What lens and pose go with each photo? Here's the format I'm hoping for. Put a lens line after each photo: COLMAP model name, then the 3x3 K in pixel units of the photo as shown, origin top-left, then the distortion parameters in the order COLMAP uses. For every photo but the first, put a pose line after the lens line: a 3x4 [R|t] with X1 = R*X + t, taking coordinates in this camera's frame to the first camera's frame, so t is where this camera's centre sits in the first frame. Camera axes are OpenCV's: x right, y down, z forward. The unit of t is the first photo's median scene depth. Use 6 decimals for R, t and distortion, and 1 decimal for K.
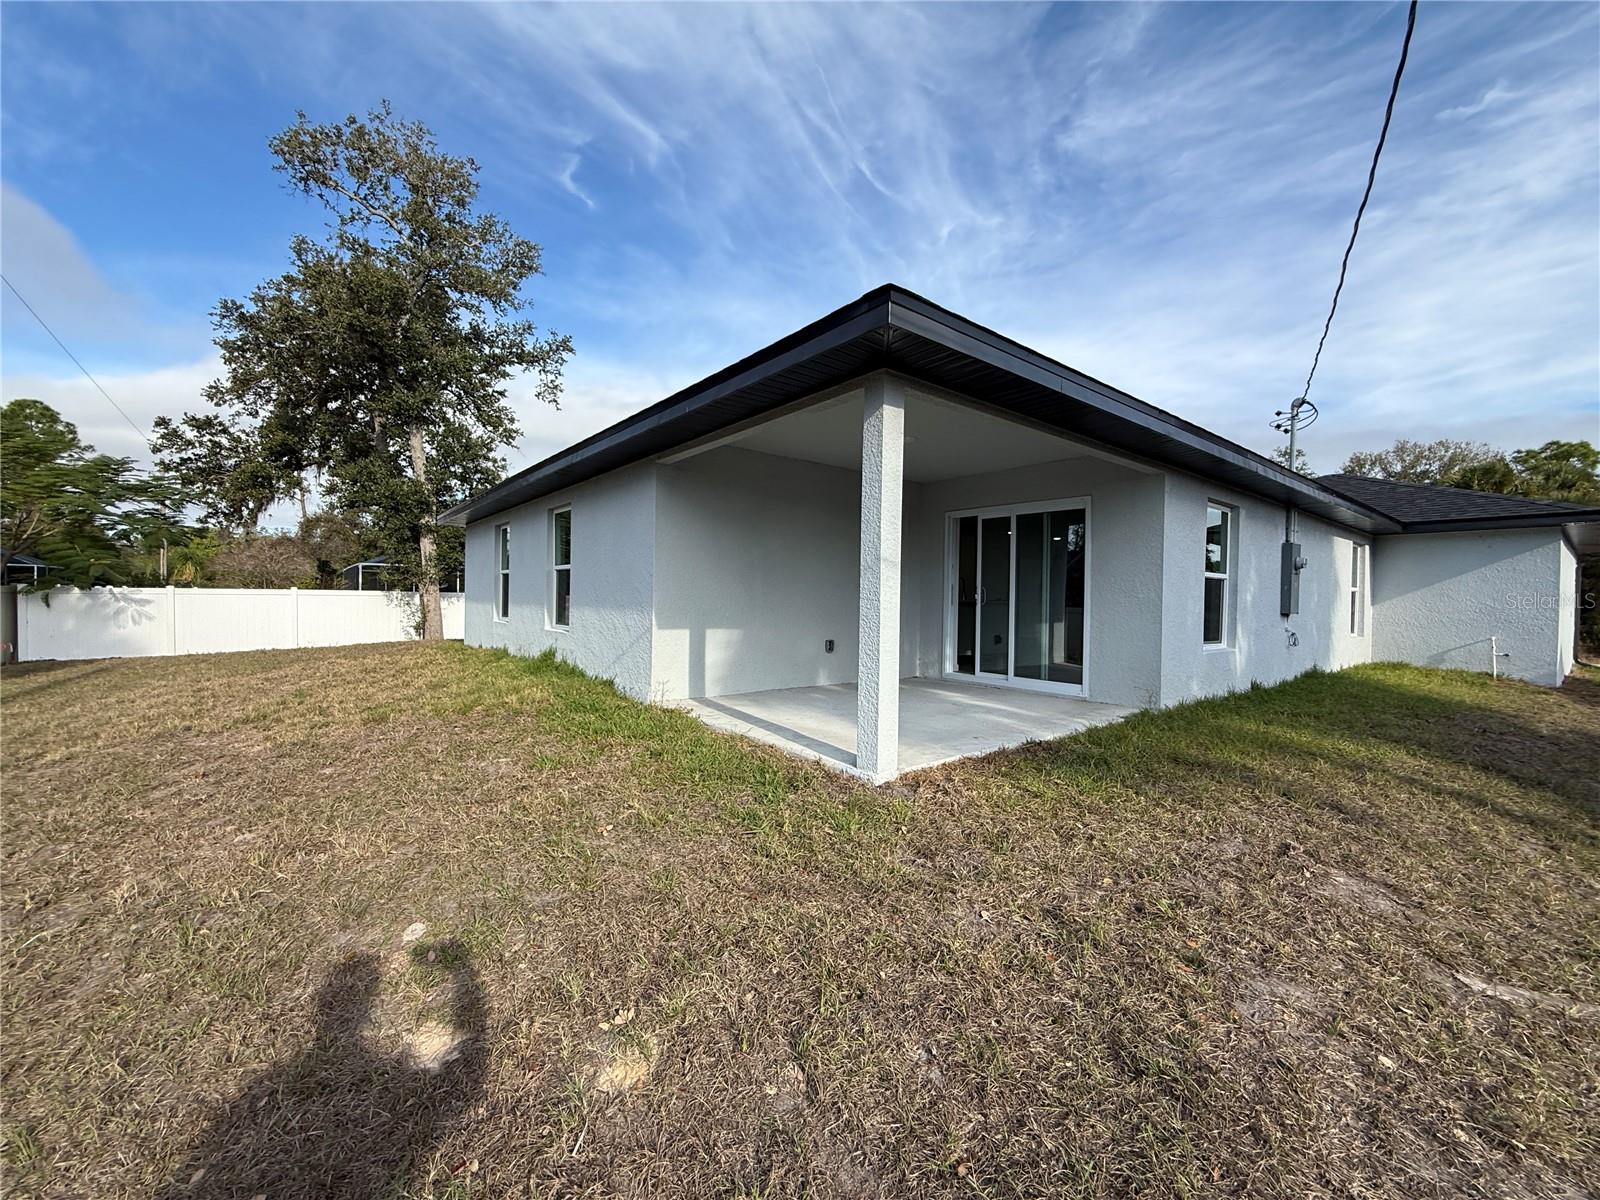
lens RADIAL K [[637.9, 0, 796.9], [0, 637.9, 601.5], [0, 0, 1]] dist [0.001019, 0.000124]
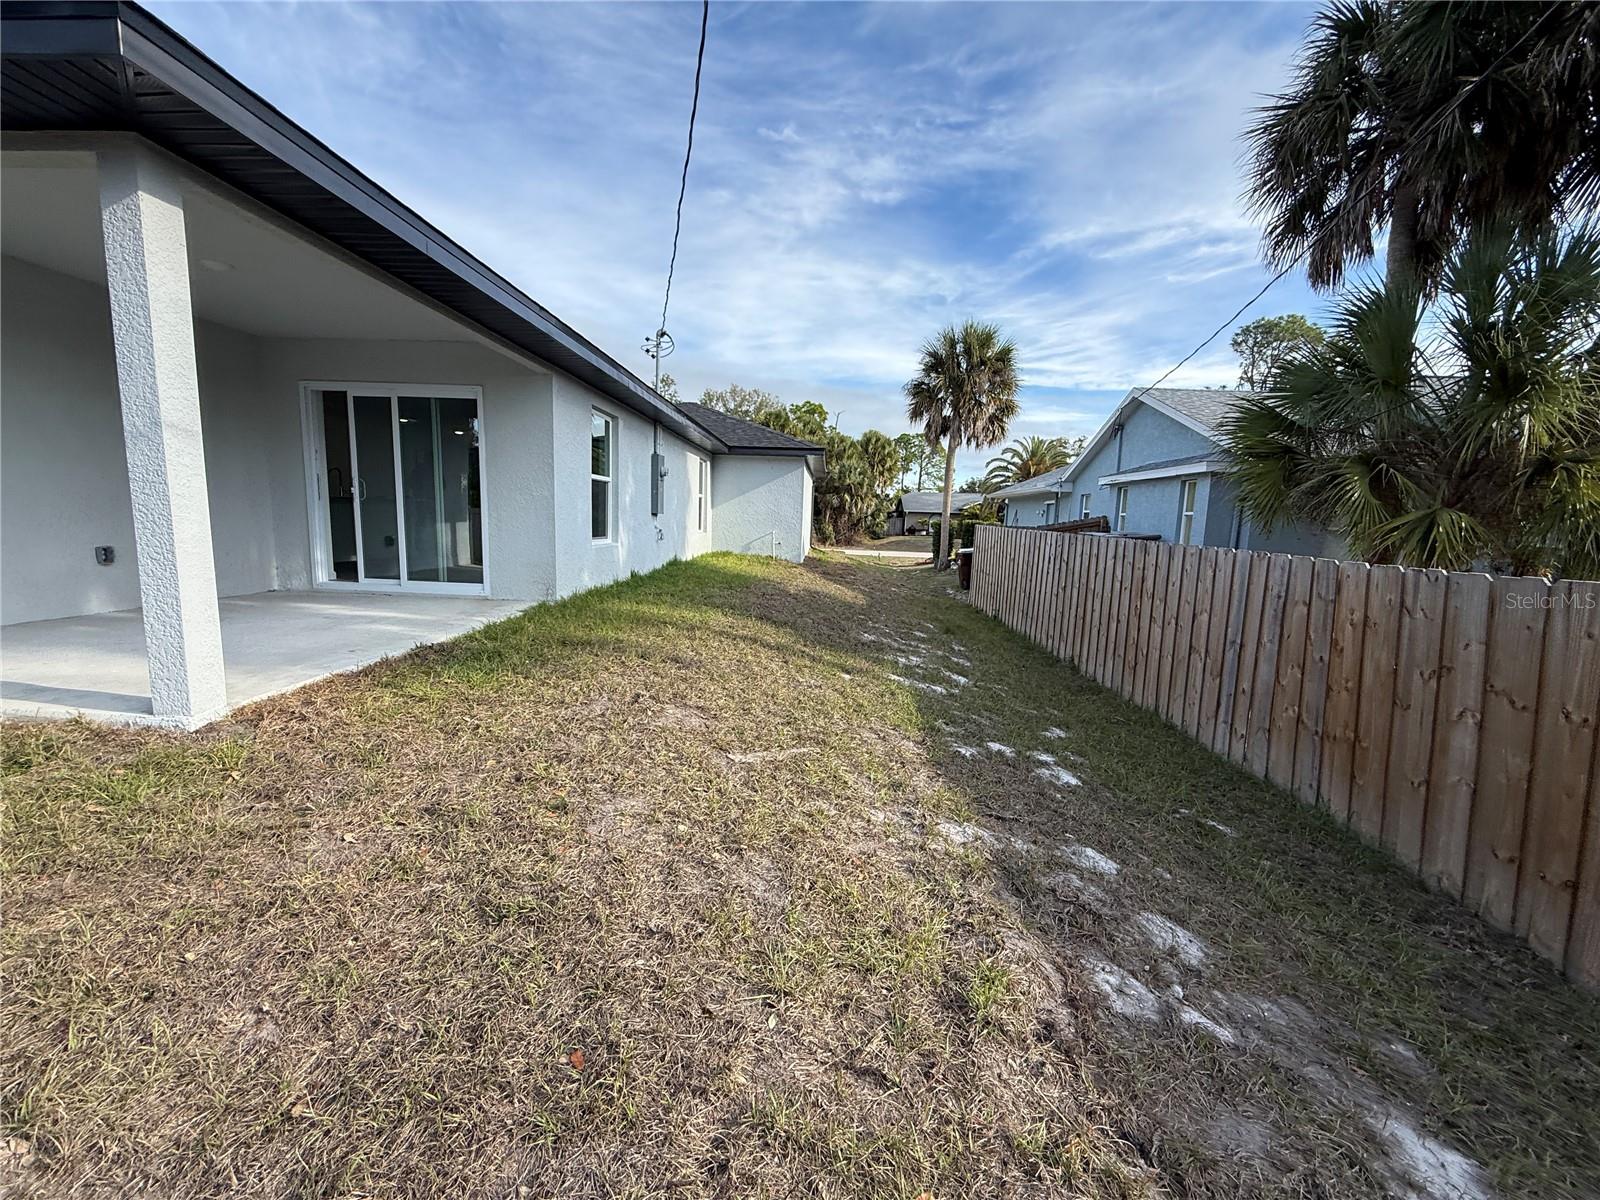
lens RADIAL K [[637.9, 0, 796.9], [0, 637.9, 601.5], [0, 0, 1]] dist [0.001019, 0.000124]
pose [[0.658653, -0.095344, 0.746382, 0.048112], [-0.017808, 0.989687, 0.142139, 0.015628], [-0.752237, -0.106912, 0.650162, -0.017365]]
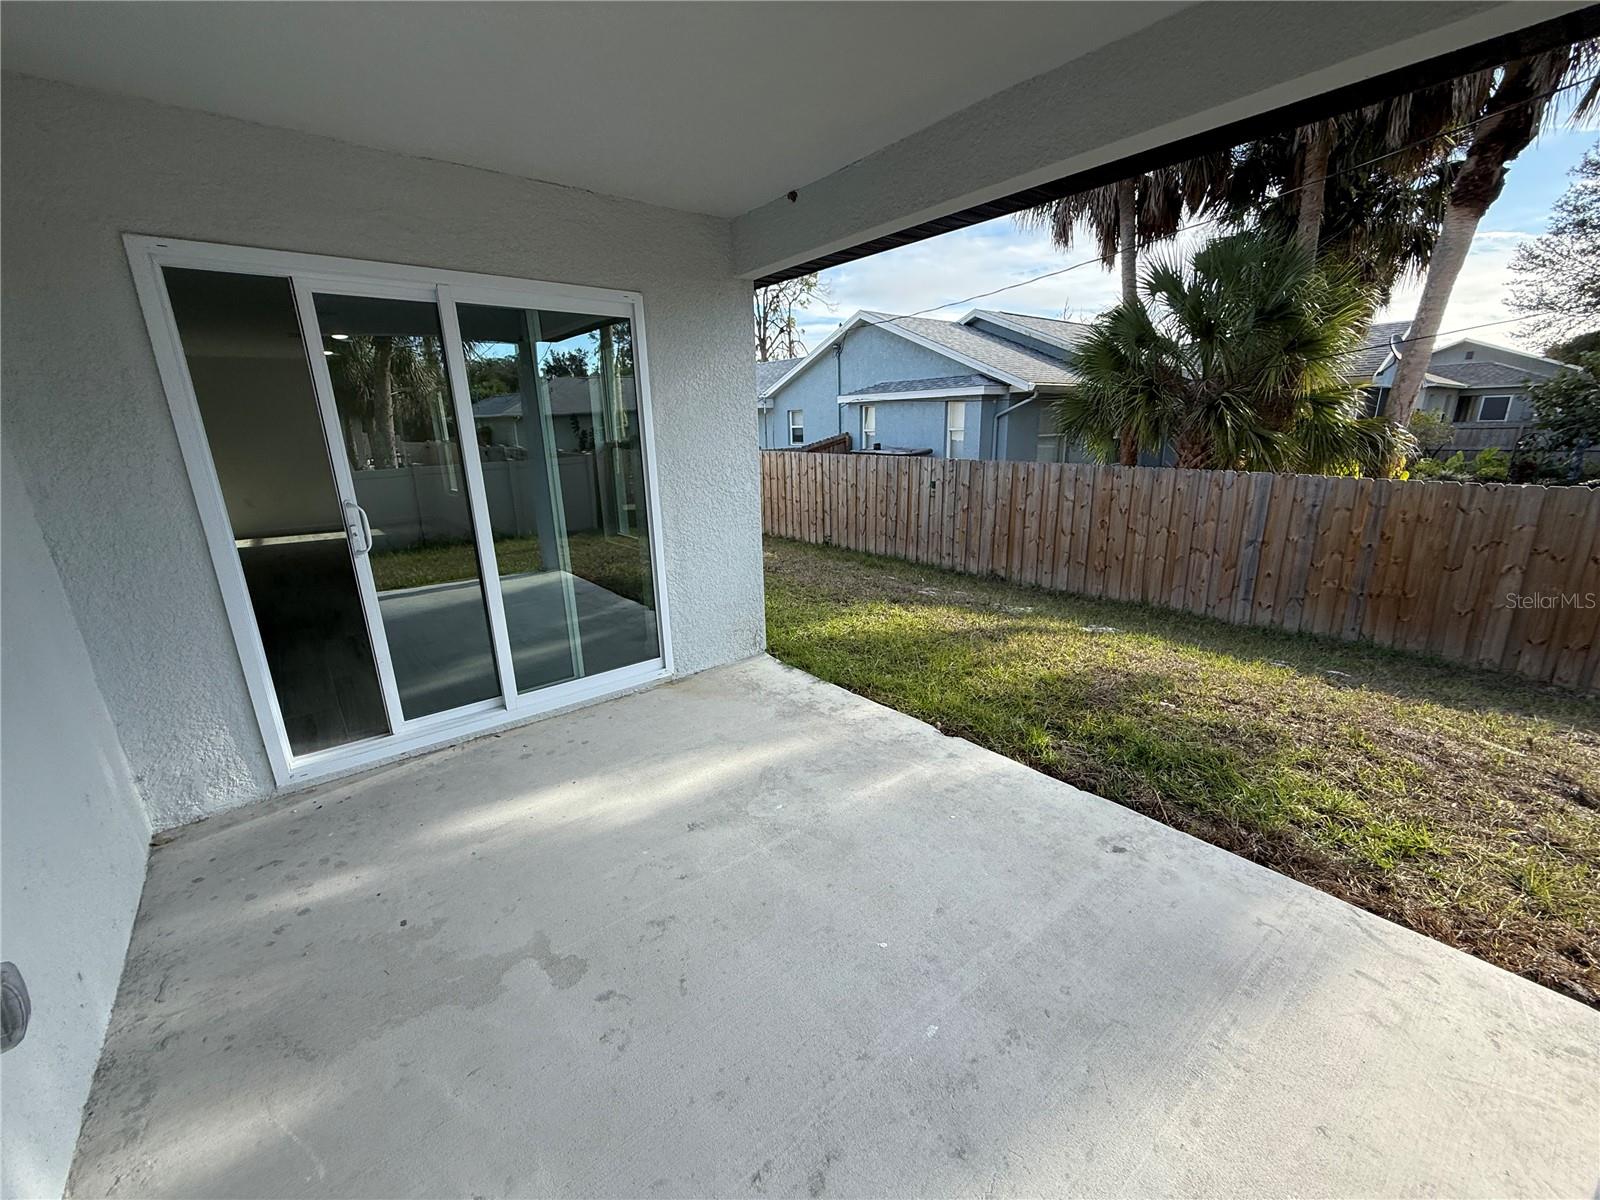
lens RADIAL K [[637.9, 0, 796.9], [0, 637.9, 601.5], [0, 0, 1]] dist [0.001019, 0.000124]
pose [[-0.017052, -0.286536, 0.957918, -0.141572], [0.030640, 0.957457, 0.286944, -0.130847], [-0.999385, 0.034244, -0.007547, 1.546327]]
